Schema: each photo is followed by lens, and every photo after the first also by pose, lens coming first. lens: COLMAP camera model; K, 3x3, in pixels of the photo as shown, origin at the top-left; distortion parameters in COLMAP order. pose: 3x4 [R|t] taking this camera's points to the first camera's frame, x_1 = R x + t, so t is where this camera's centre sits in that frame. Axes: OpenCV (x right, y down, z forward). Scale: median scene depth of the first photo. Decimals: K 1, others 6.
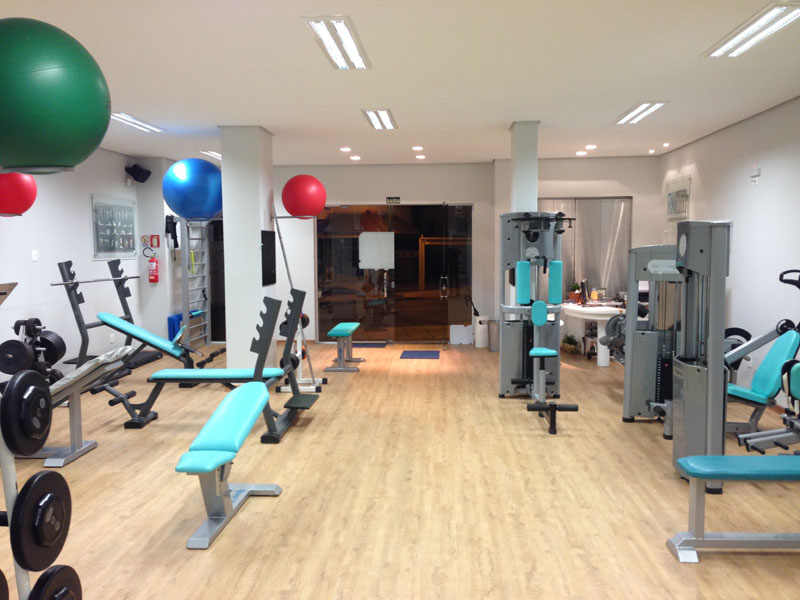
lens RADIAL K [[721.4, 0, 403.9], [0, 721.4, 304.0], [0, 0, 1]] dist [0.137500, -0.257407]
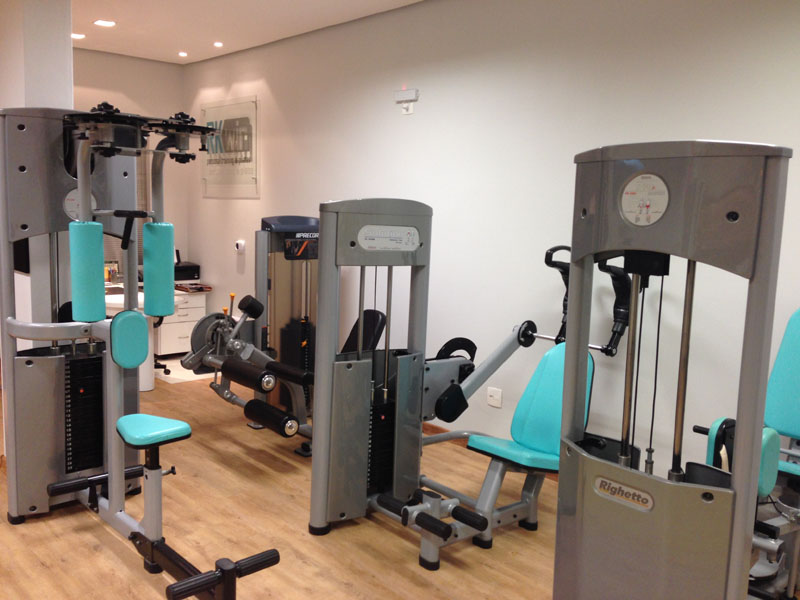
lens RADIAL K [[721.4, 0, 403.9], [0, 721.4, 304.0], [0, 0, 1]] dist [0.137500, -0.257407]
pose [[0.698288, -0.064518, 0.712904, -0.021251], [0.020649, 0.997331, 0.070033, -0.051975], [-0.715519, -0.034182, 0.697756, 0.790497]]
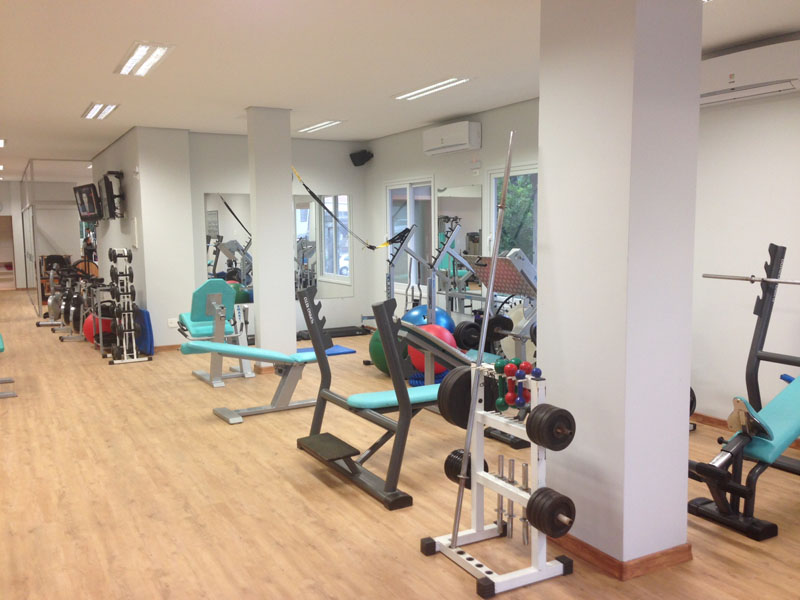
lens RADIAL K [[721.4, 0, 403.9], [0, 721.4, 304.0], [0, 0, 1]] dist [0.137500, -0.257407]
pose [[-0.844704, 0.074374, -0.530042, 0.200156], [-0.025851, 0.983474, 0.179194, -0.174100], [0.534609, 0.165068, -0.828822, 2.121050]]
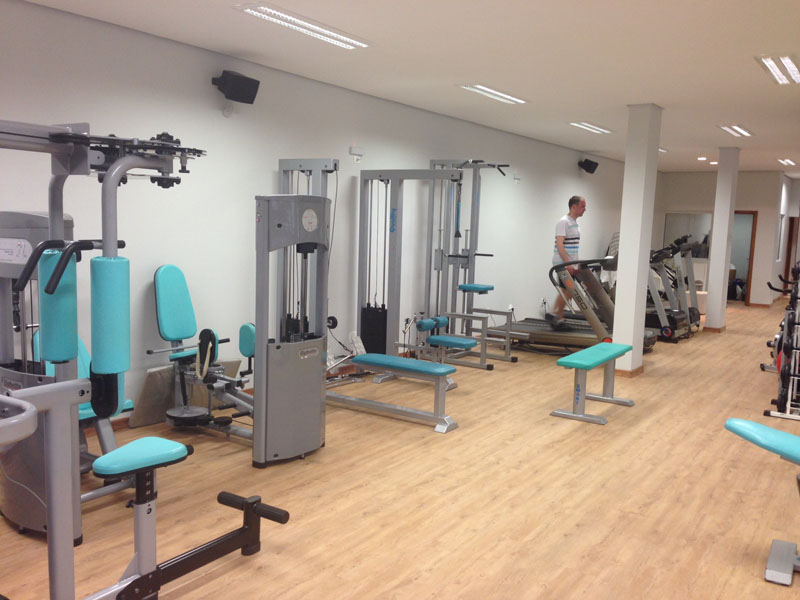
lens RADIAL K [[721.4, 0, 403.9], [0, 721.4, 304.0], [0, 0, 1]] dist [0.137500, -0.257407]
pose [[-0.859577, -0.077601, 0.505079, -0.211113], [0.016573, 0.983649, 0.179334, -0.137765], [-0.510737, 0.162522, -0.844236, 1.716359]]
